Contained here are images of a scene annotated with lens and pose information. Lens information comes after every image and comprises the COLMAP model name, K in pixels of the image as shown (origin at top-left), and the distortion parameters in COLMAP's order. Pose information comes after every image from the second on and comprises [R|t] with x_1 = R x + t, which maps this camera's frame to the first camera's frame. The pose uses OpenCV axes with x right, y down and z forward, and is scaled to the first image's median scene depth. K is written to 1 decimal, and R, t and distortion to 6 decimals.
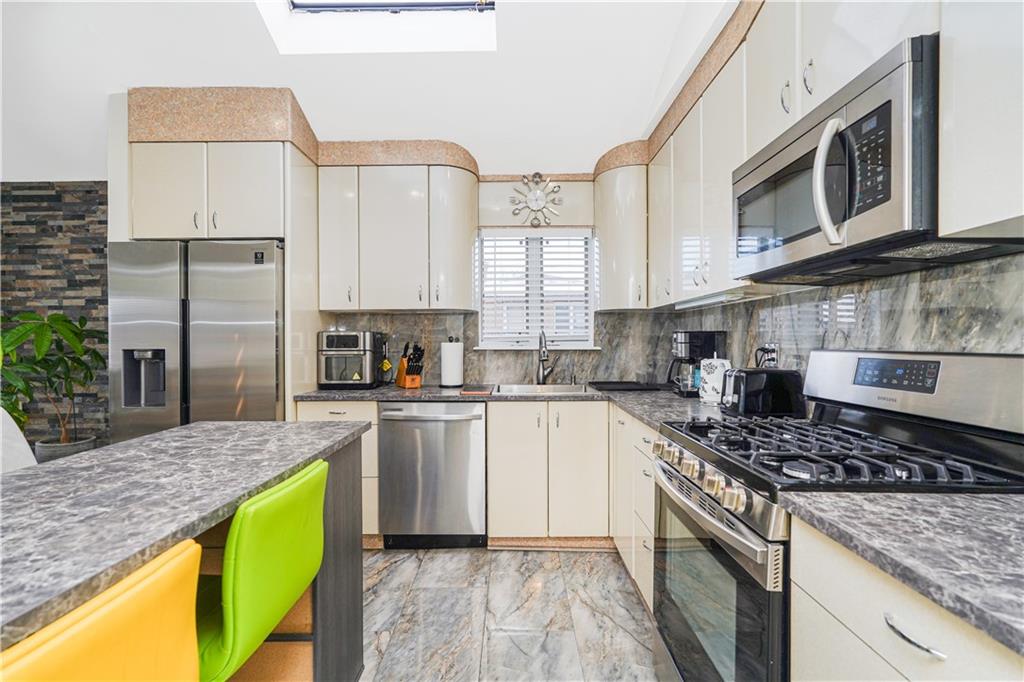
lens RADIAL K [[456.2, 0, 505.8], [0, 456.2, 343.2], [0, 0, 1]] dist [-0.010657, 0.009770]
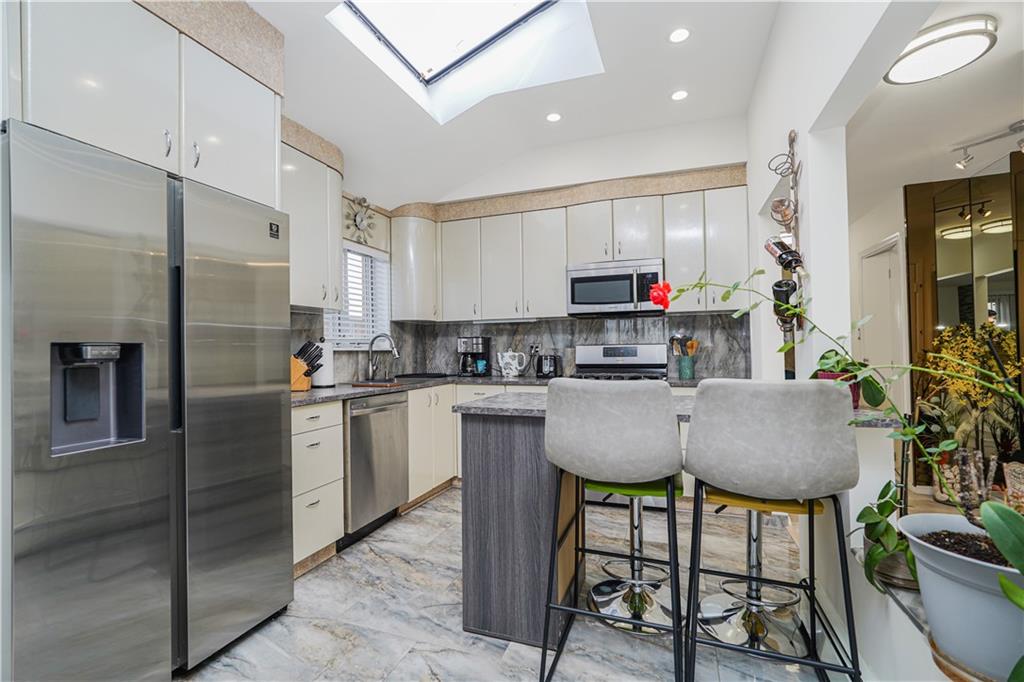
lens RADIAL K [[456.2, 0, 515.0], [0, 456.2, 345.8], [0, 0, 1]] dist [-0.010657, 0.009770]
pose [[0.329586, 0.008121, 0.944091, -0.986504], [0.015555, 0.999781, -0.014030, 0.027191], [-0.943998, 0.019310, 0.329387, 0.294045]]
